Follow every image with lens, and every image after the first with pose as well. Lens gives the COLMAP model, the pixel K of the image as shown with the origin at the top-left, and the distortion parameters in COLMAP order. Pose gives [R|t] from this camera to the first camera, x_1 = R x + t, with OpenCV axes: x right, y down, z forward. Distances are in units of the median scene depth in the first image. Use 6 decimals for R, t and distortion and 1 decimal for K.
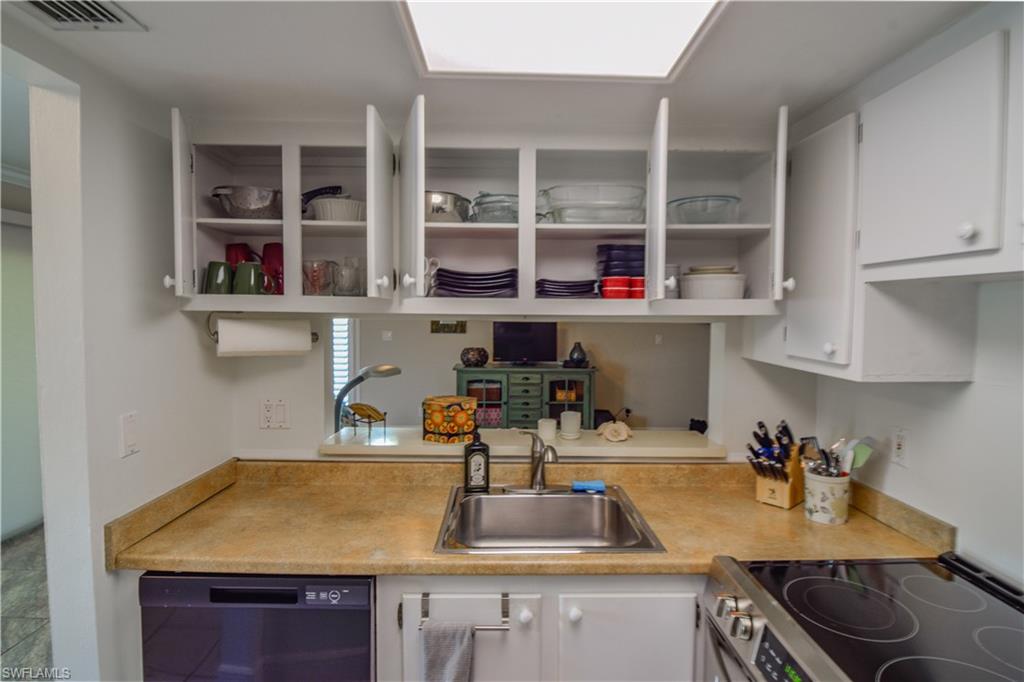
lens RADIAL K [[524.6, 0, 512.0], [0, 524.6, 341.0], [0, 0, 1]] dist [-0.004175, -0.001413]
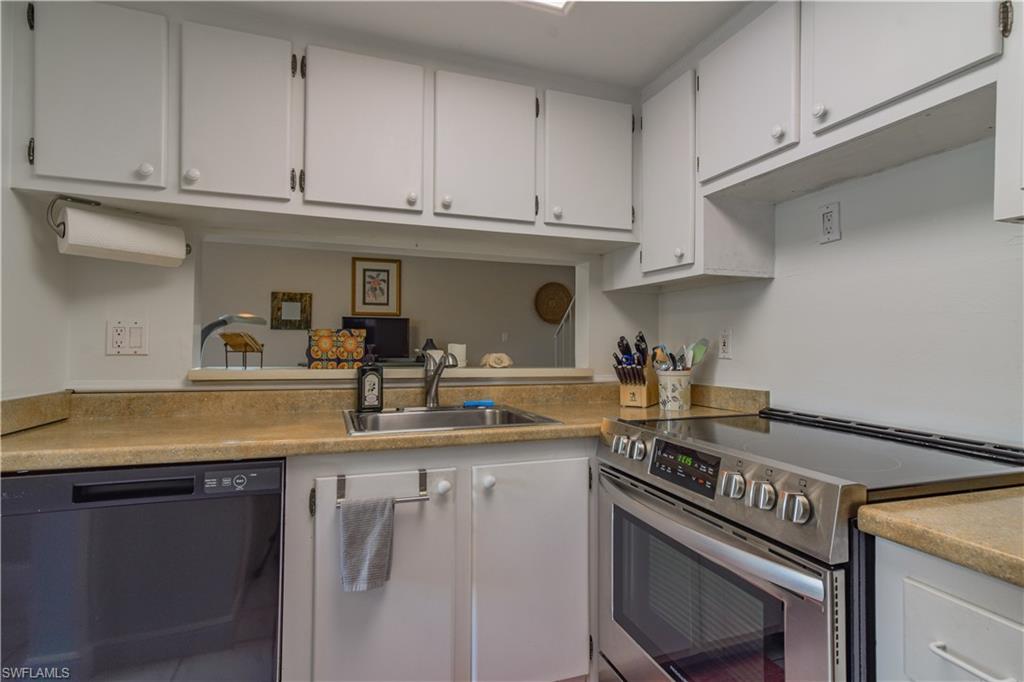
lens RADIAL K [[519.6, 0, 512.0], [0, 519.6, 341.0], [0, 0, 1]] dist [0.018059, 0.000484]
pose [[0.949335, 0.001276, 0.314263, -0.140964], [0.018496, 0.998032, -0.059925, 0.247935], [-0.313721, 0.062701, 0.947443, -0.037217]]
